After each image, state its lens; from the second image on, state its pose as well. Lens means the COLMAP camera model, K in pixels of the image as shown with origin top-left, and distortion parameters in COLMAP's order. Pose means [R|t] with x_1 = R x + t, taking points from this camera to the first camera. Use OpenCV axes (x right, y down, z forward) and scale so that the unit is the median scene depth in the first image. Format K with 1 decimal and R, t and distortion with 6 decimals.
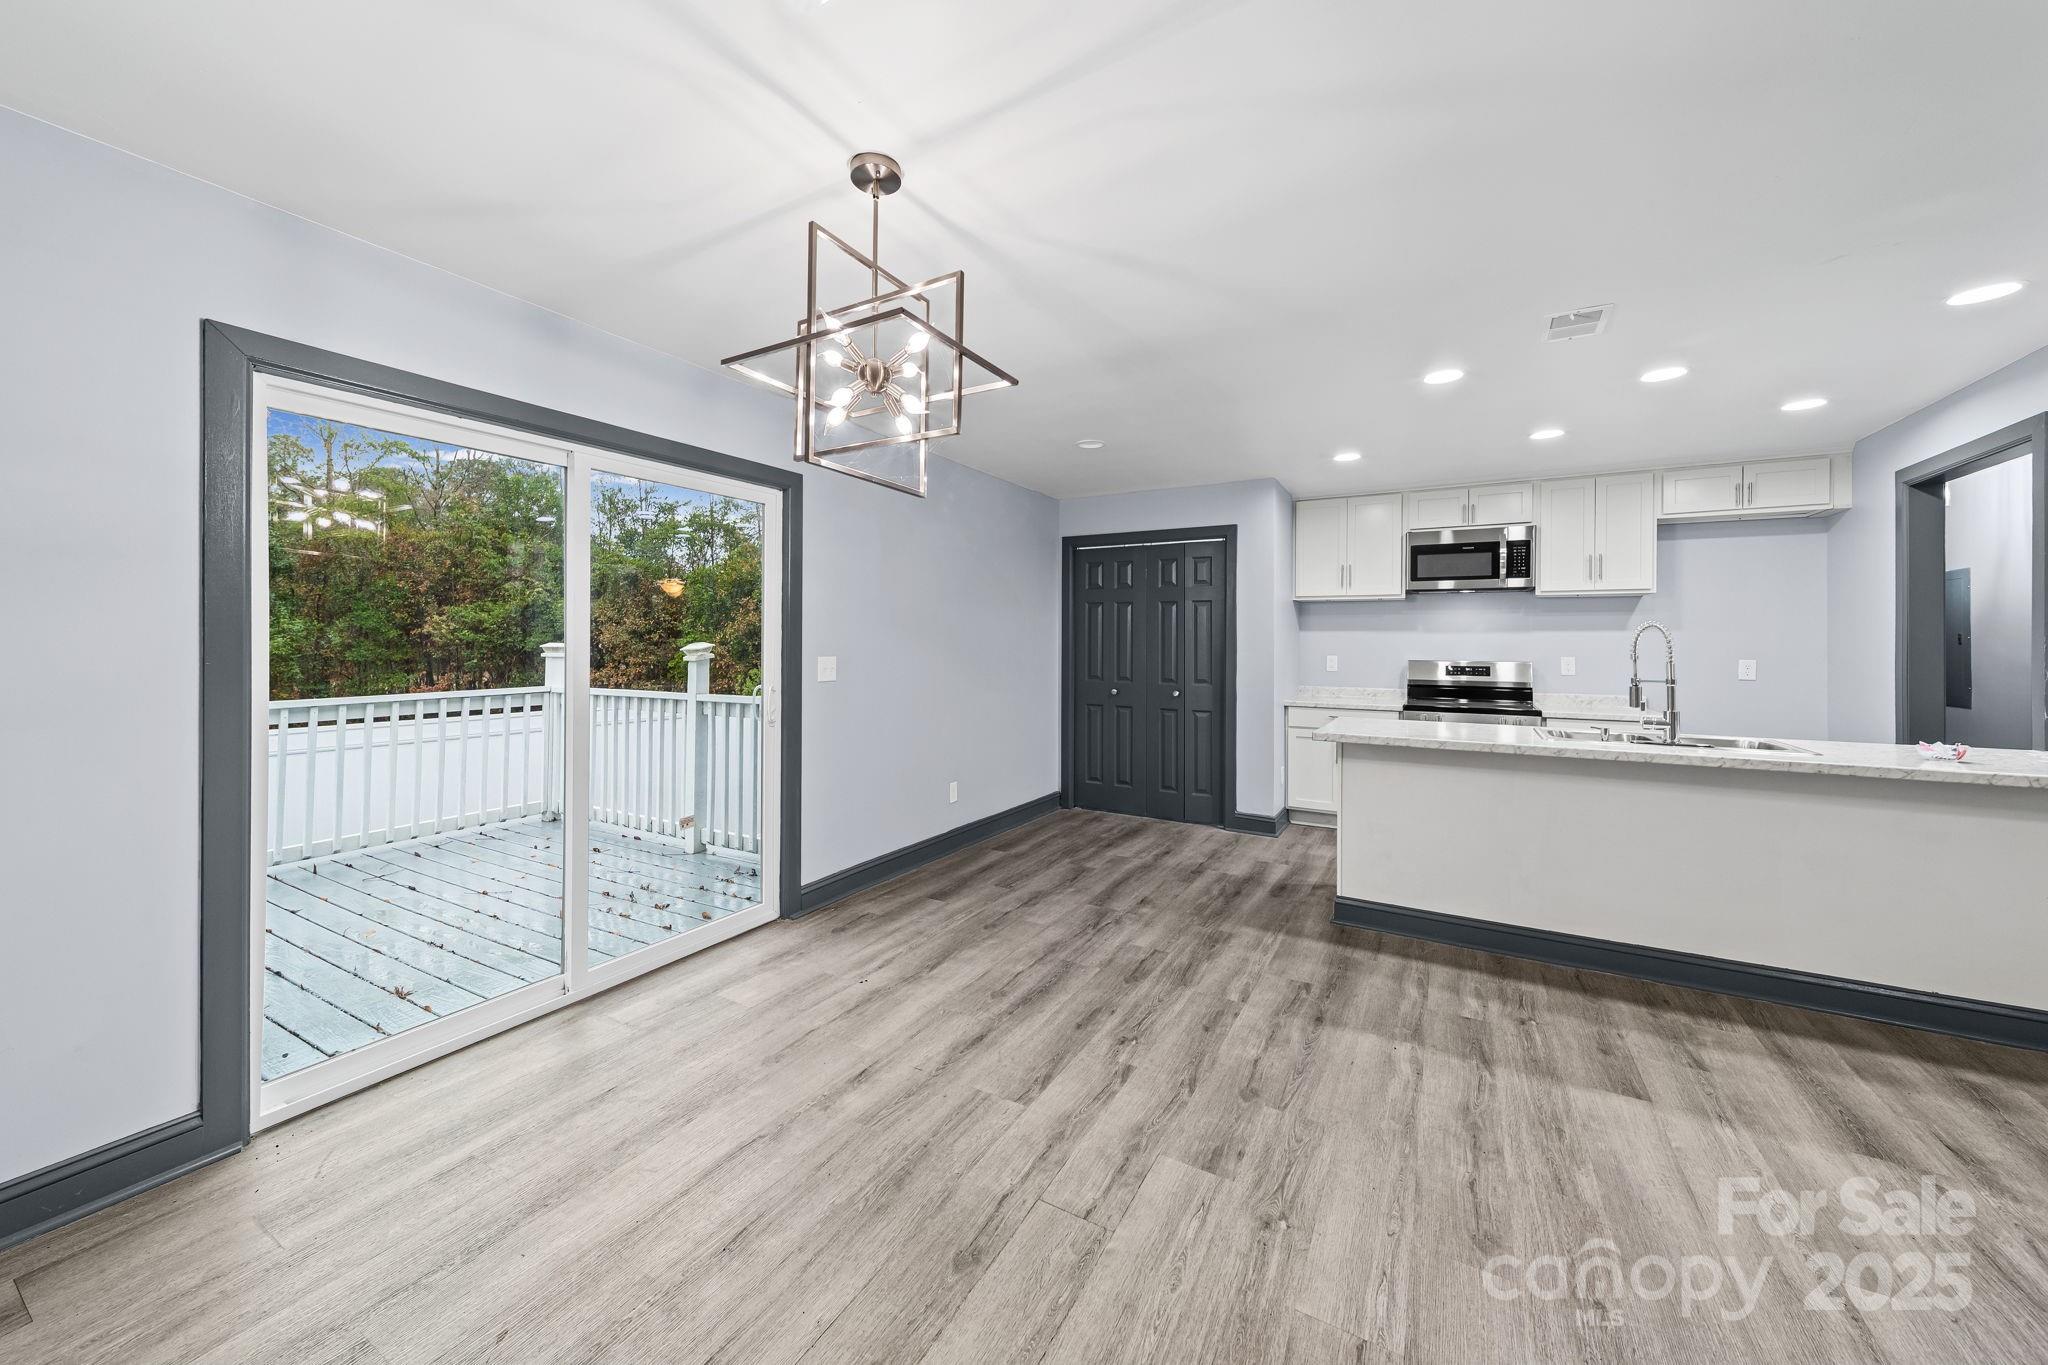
lens RADIAL K [[742.1, 0, 1062.0], [0, 742.1, 641.3], [0, 0, 1]] dist [0.011634, -0.000484]
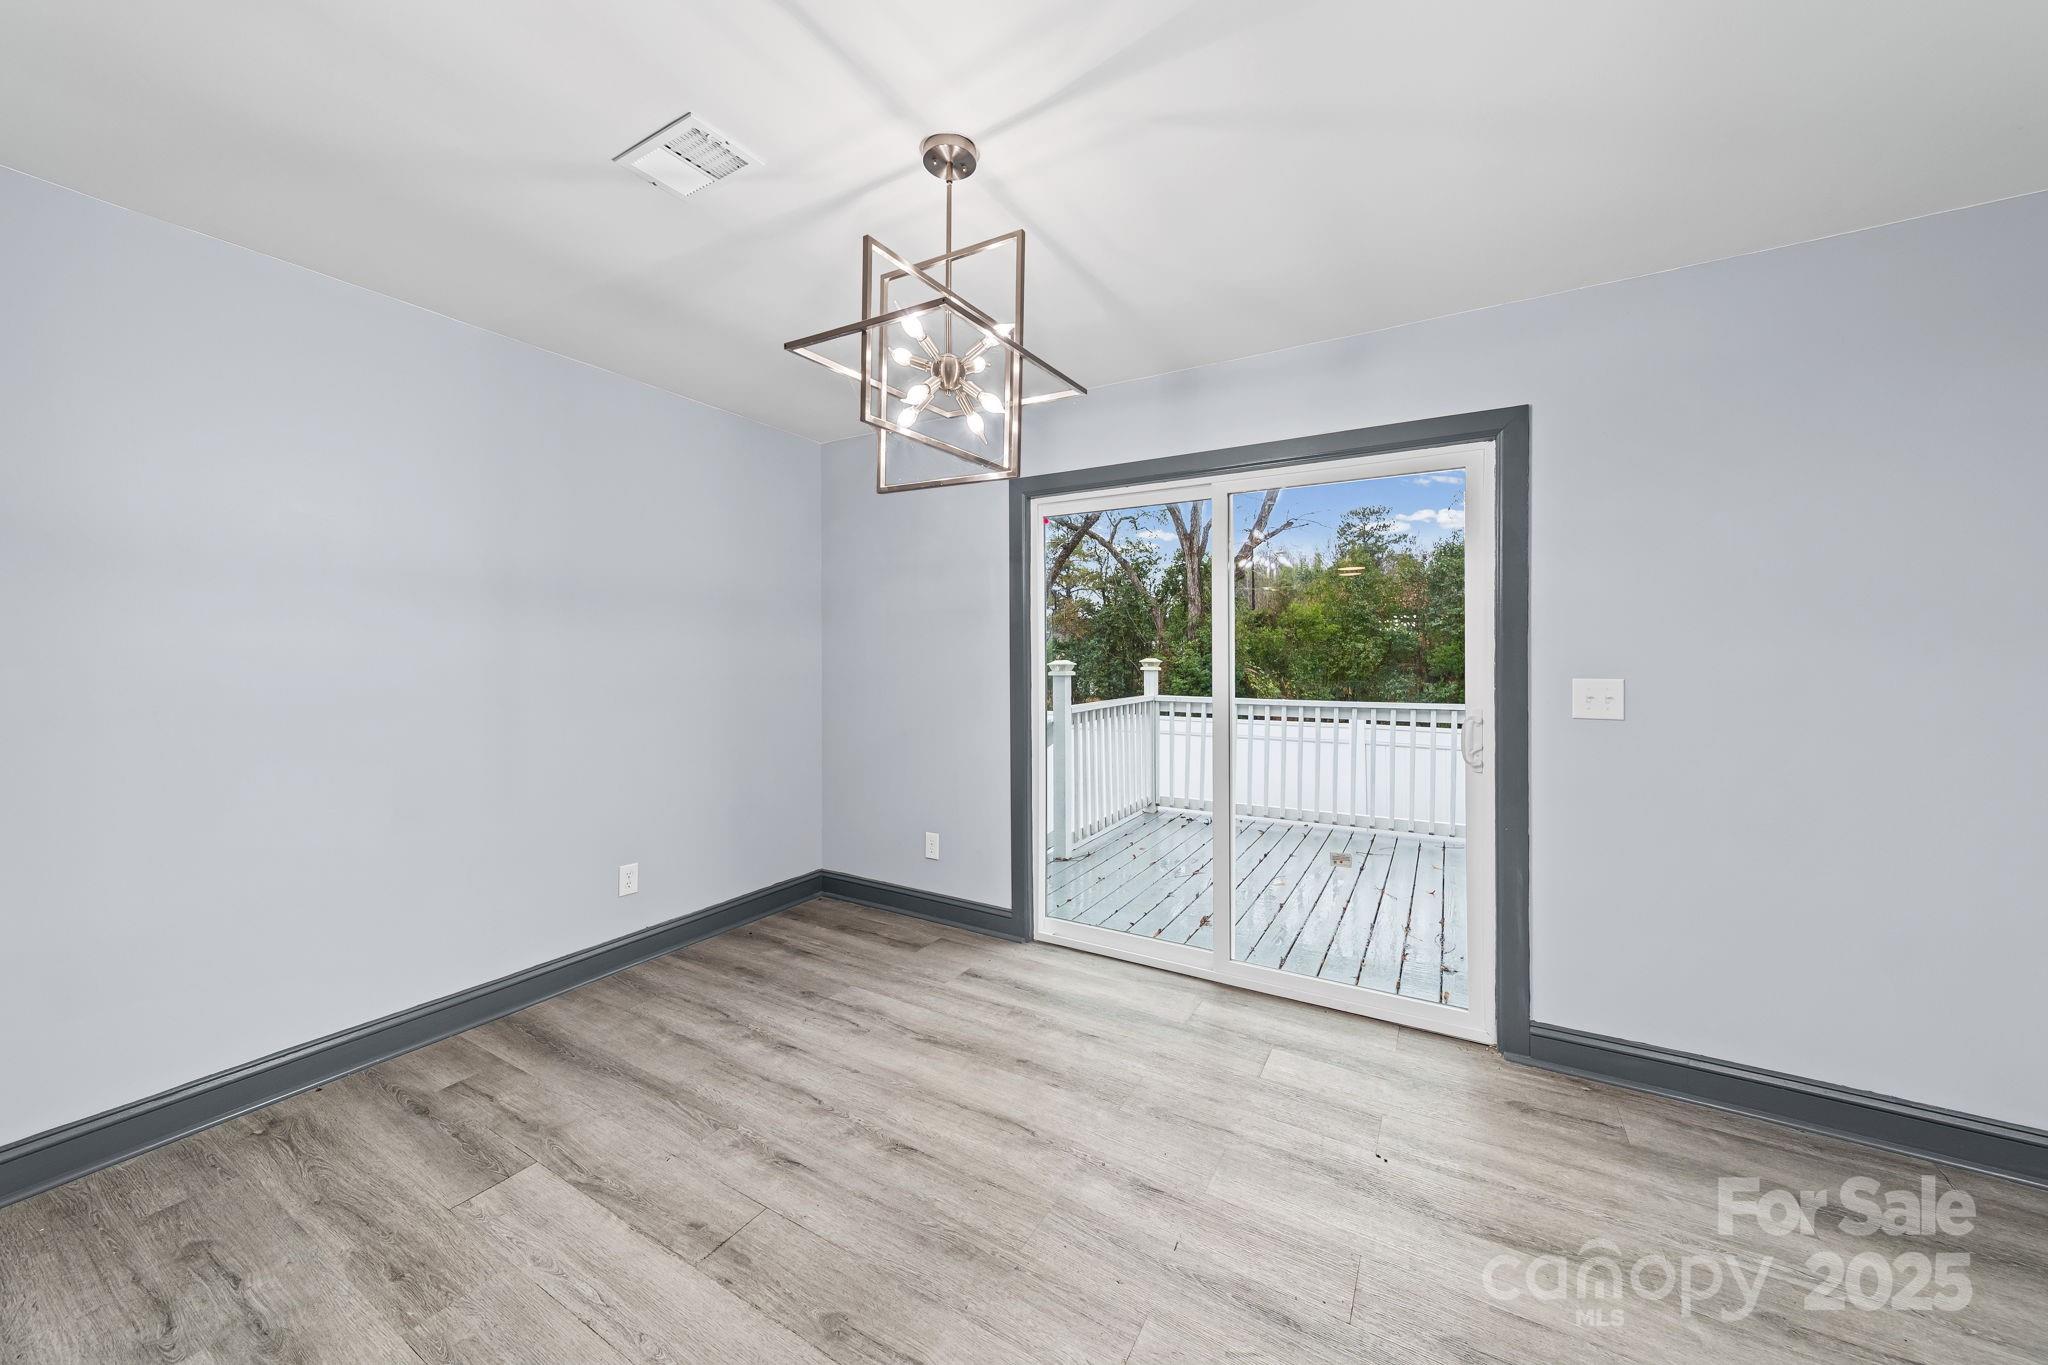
lens RADIAL K [[742.1, 0, 1017.6], [0, 742.1, 666.2], [0, 0, 1]] dist [0.011634, -0.000484]
pose [[-0.063394, 0.010187, -0.997937, 0.485188], [0.003758, 0.999943, 0.009969, 0.000543], [0.997982, -0.003119, -0.063428, 0.804689]]
